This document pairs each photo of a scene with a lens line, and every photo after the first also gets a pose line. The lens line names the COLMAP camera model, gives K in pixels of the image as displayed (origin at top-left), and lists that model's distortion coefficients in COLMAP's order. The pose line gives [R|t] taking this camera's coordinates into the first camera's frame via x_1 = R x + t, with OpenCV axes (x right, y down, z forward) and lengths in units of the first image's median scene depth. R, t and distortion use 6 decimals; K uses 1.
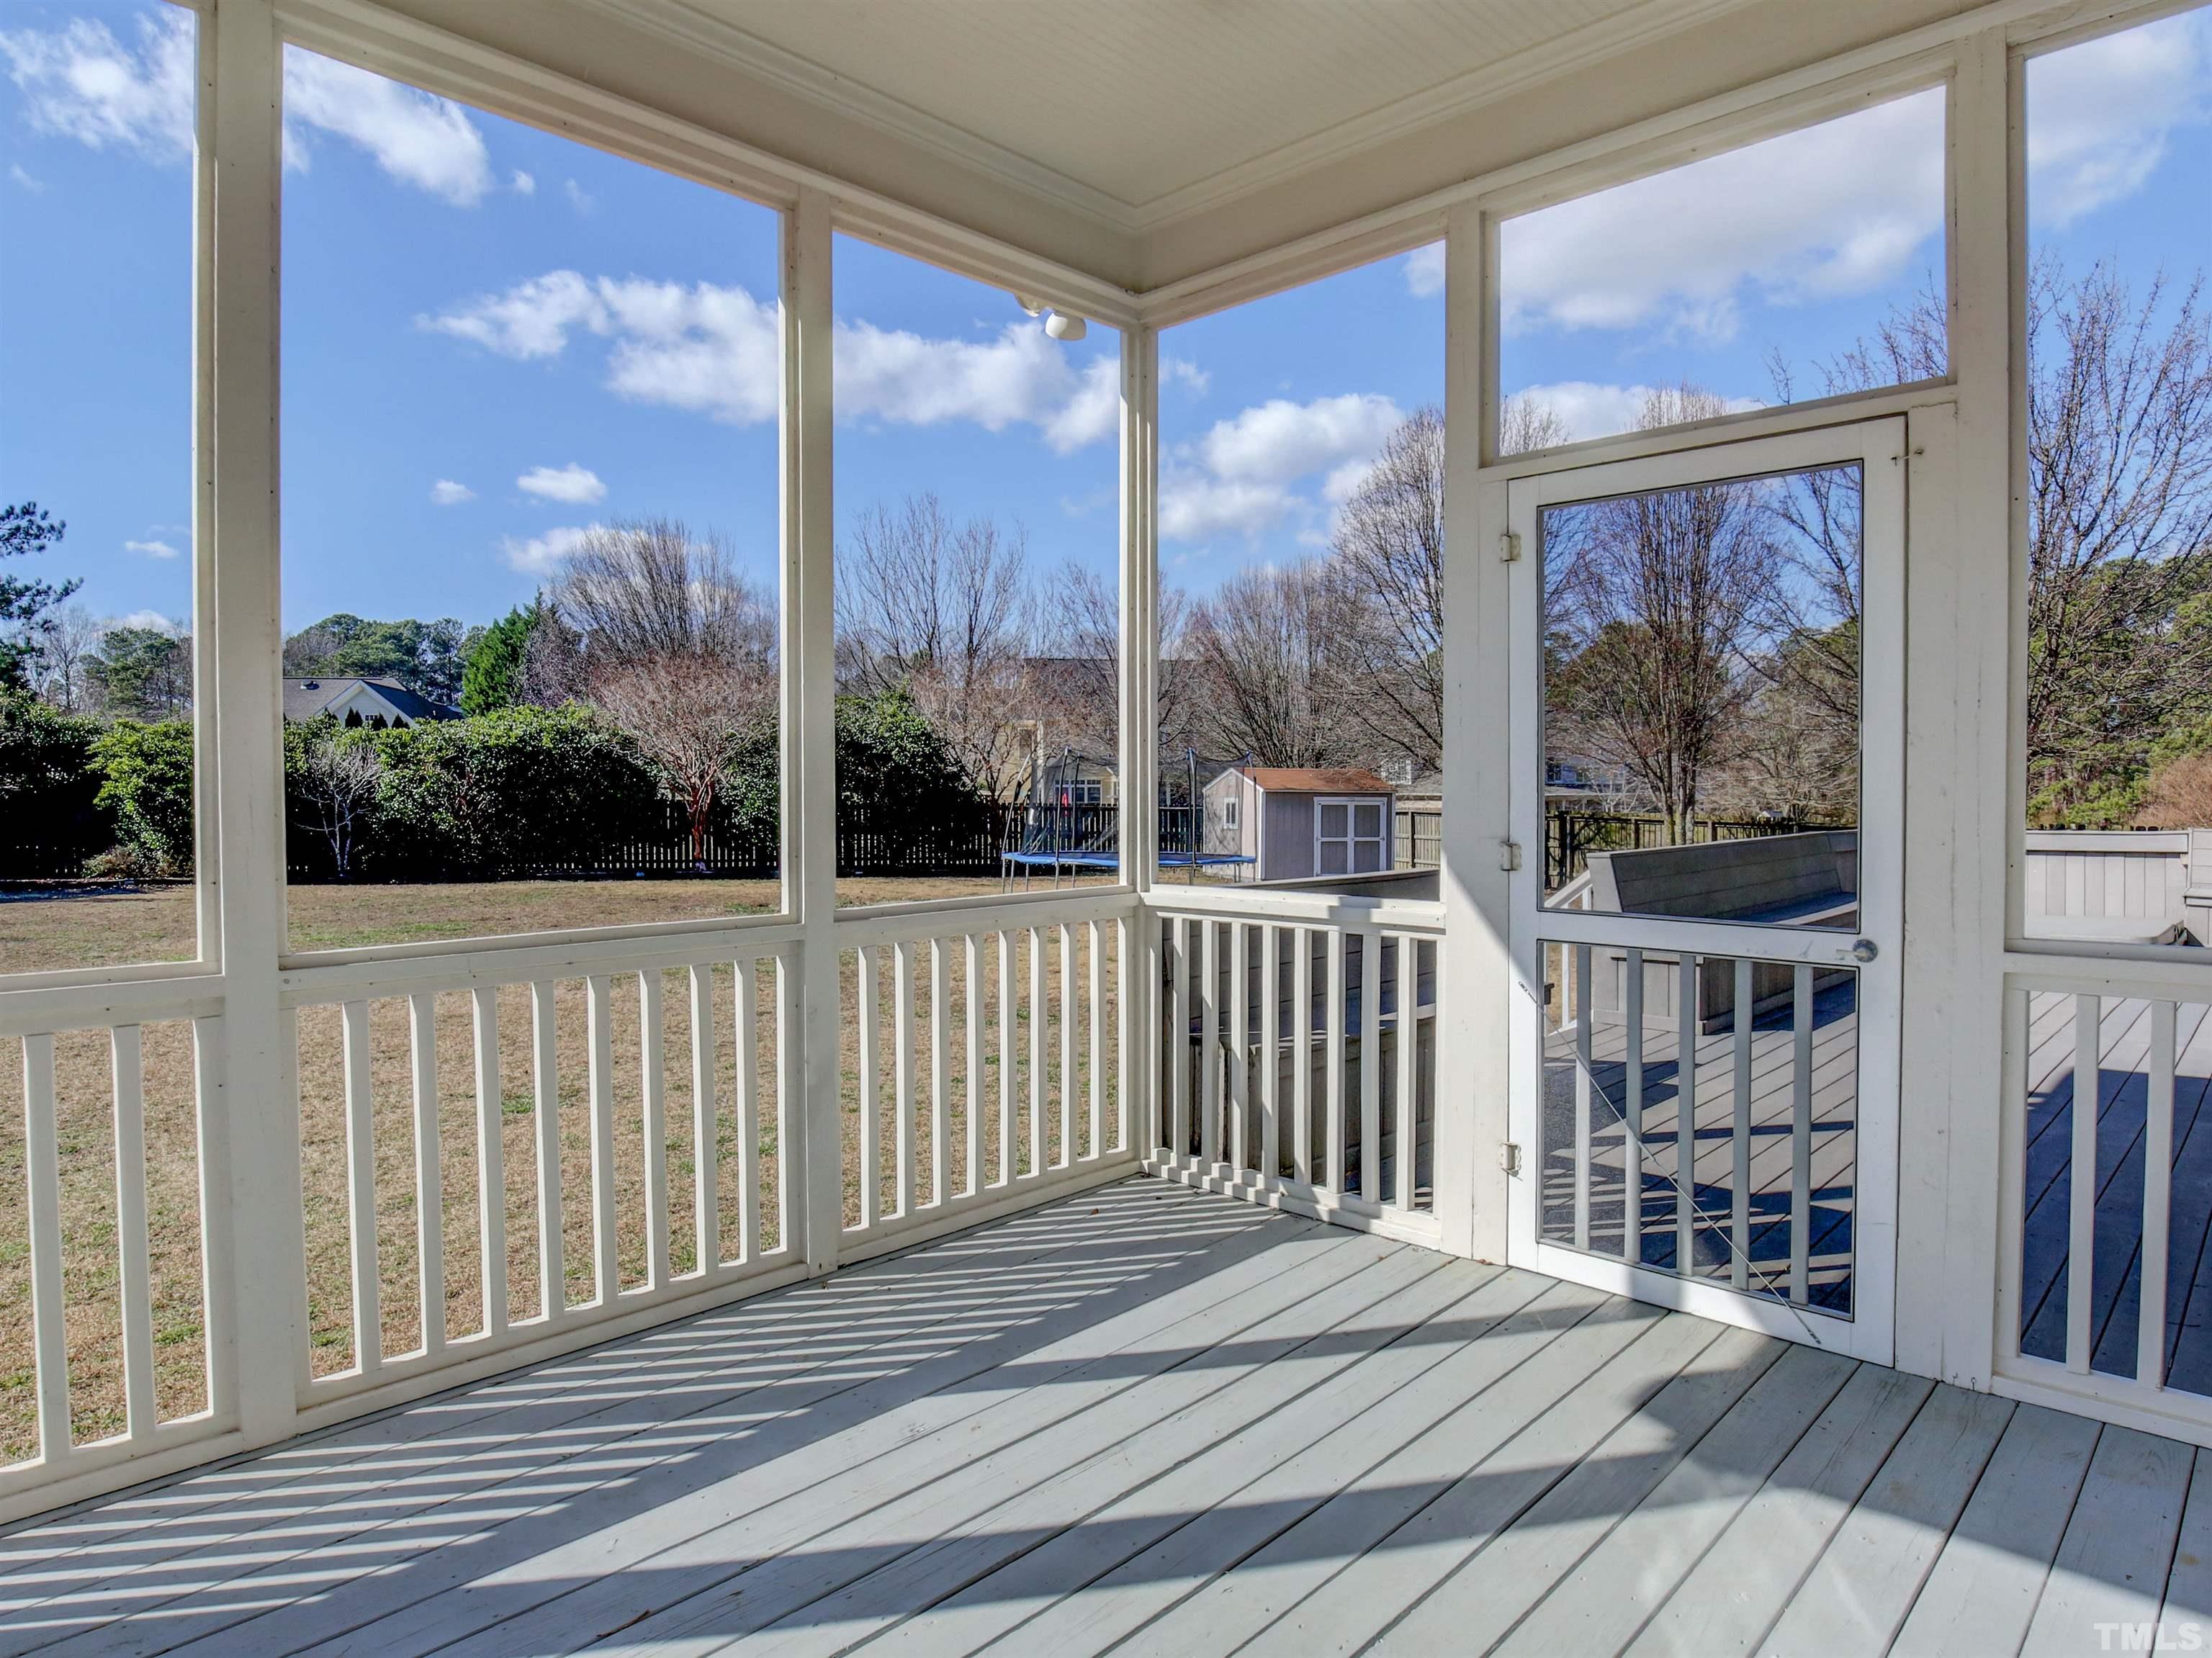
lens RADIAL K [[1157.9, 0, 1171.4], [0, 1157.9, 833.2], [0, 0, 1]] dist [-0.021853, 0.000431]
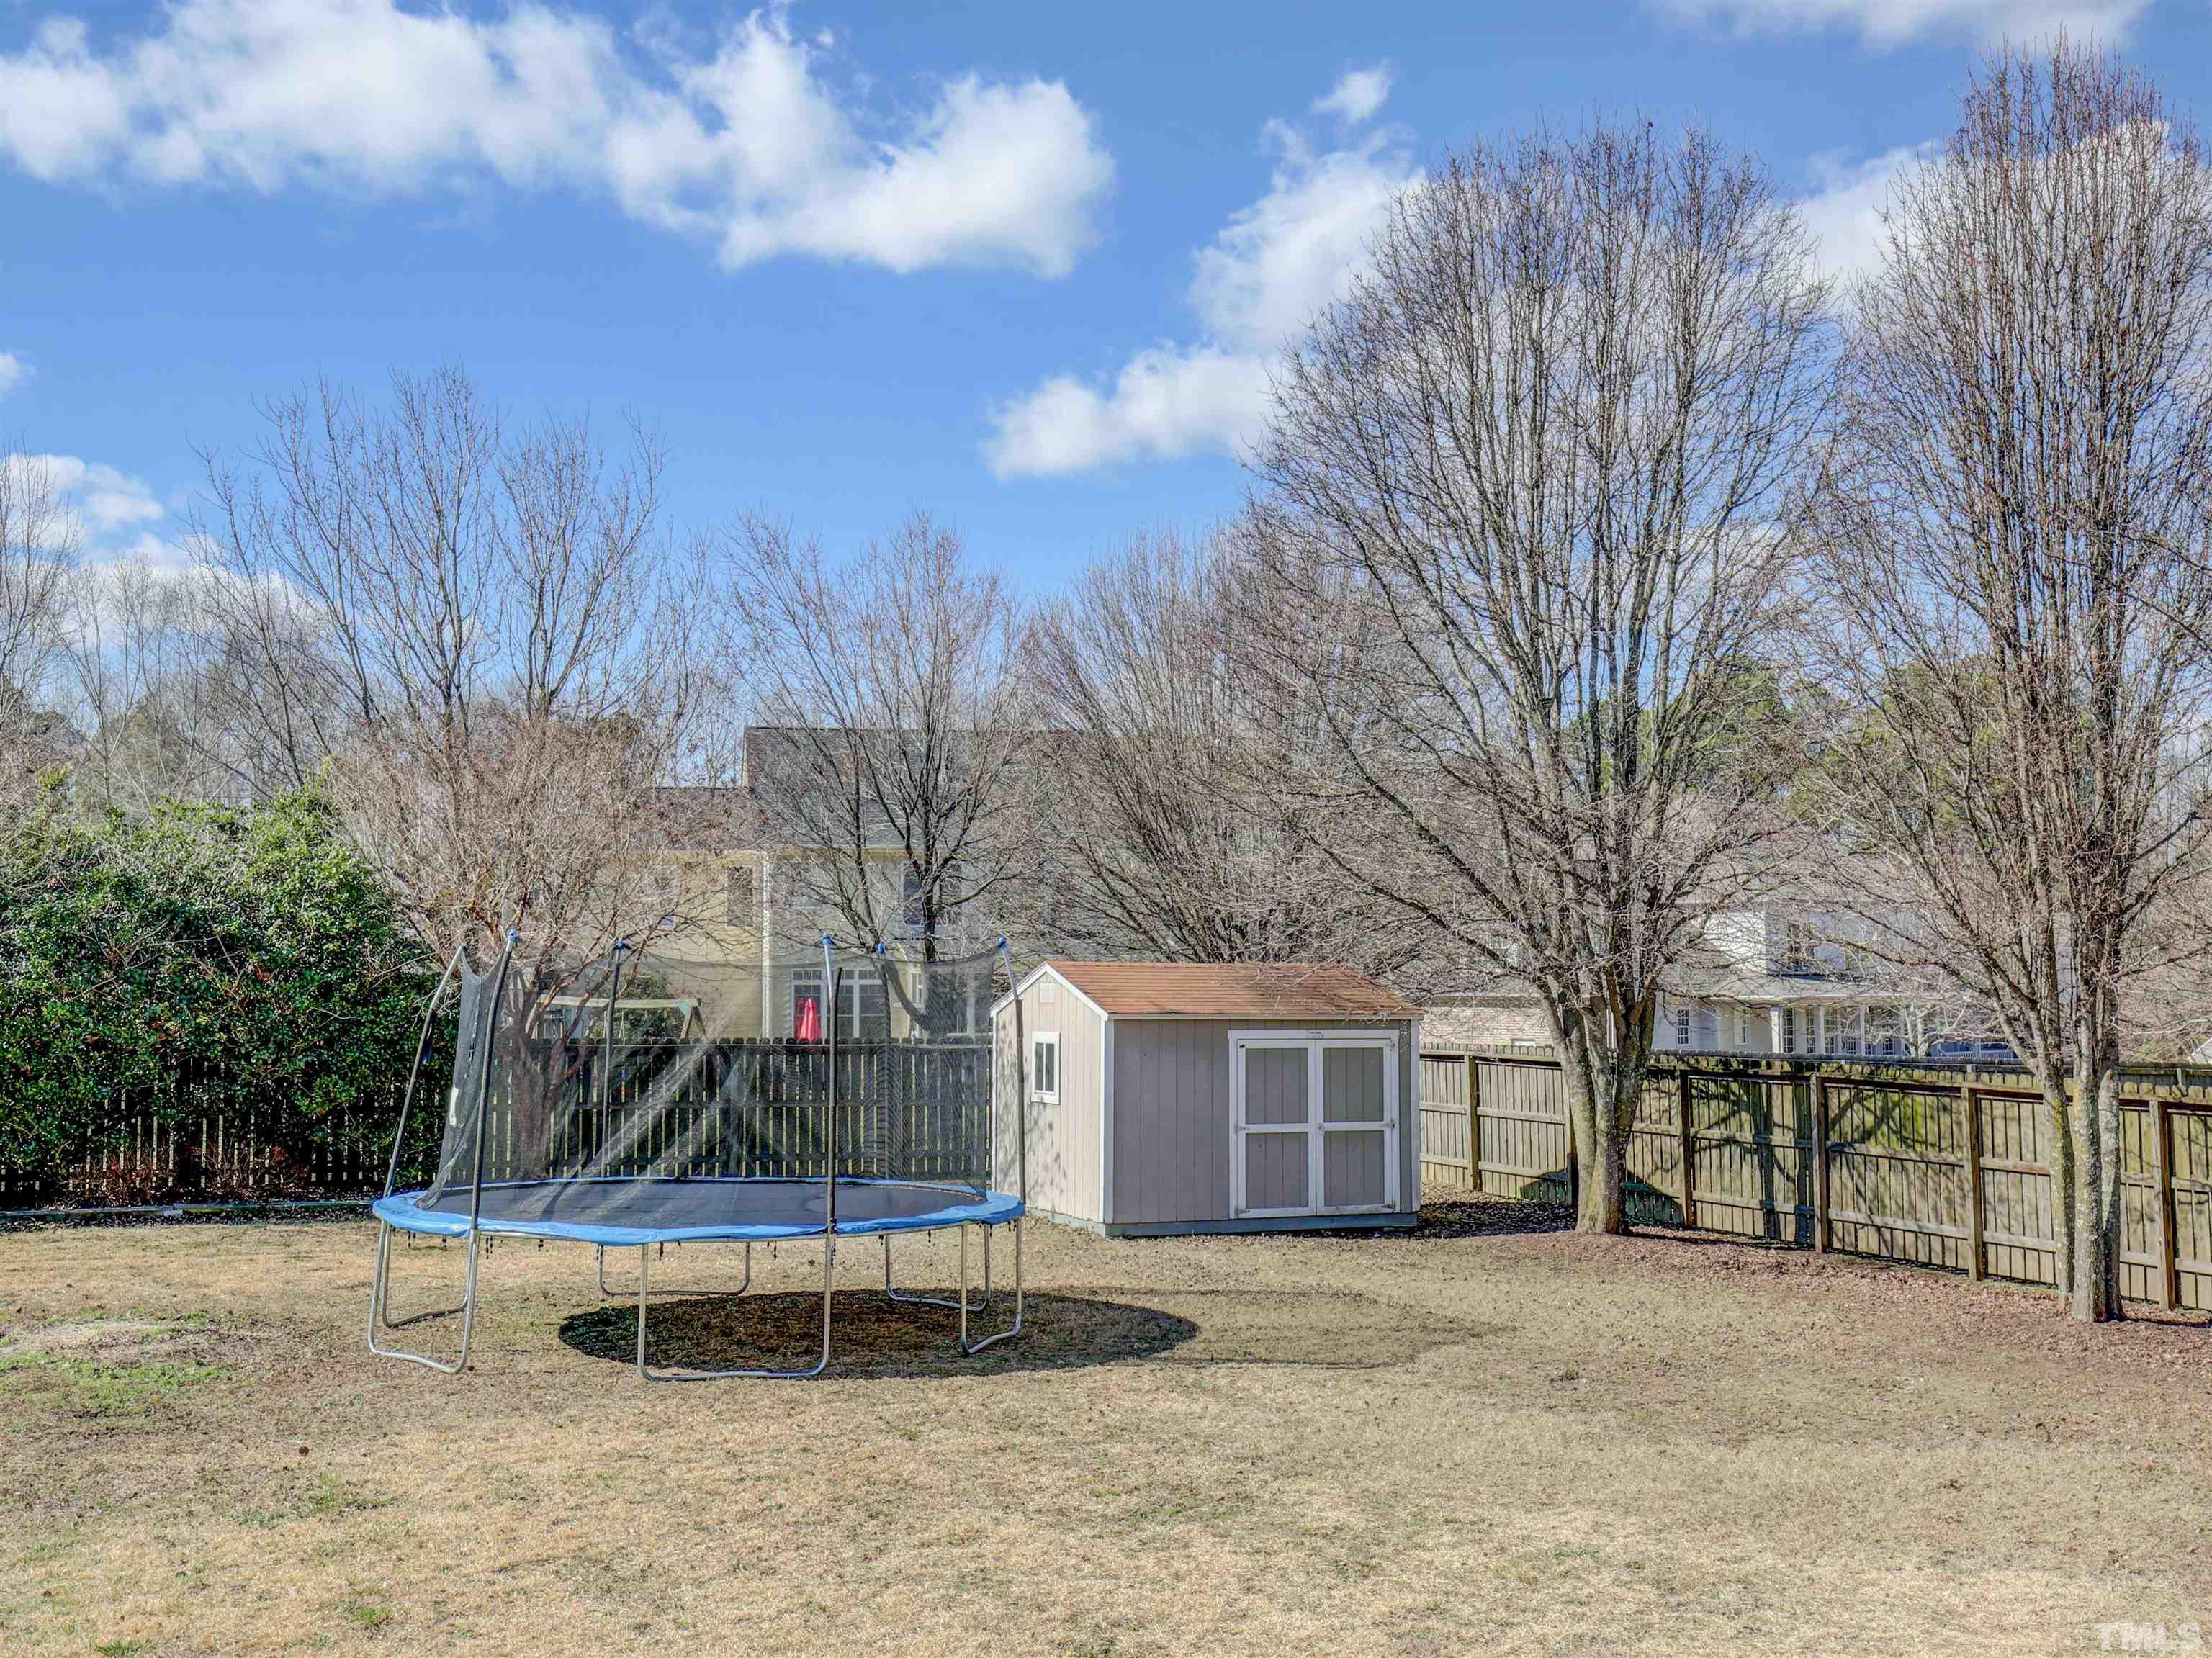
lens RADIAL K [[2158.8, 0, 1105.7], [0, 2158.8, 871.8], [0, 0, 1]] dist [0.011940, -0.007931]
pose [[0.999995, -0.002152, 0.002265, 0.079953], [0.002337, 0.996351, -0.085323, -0.023204], [-0.002074, 0.085327, 0.996351, 0.196409]]
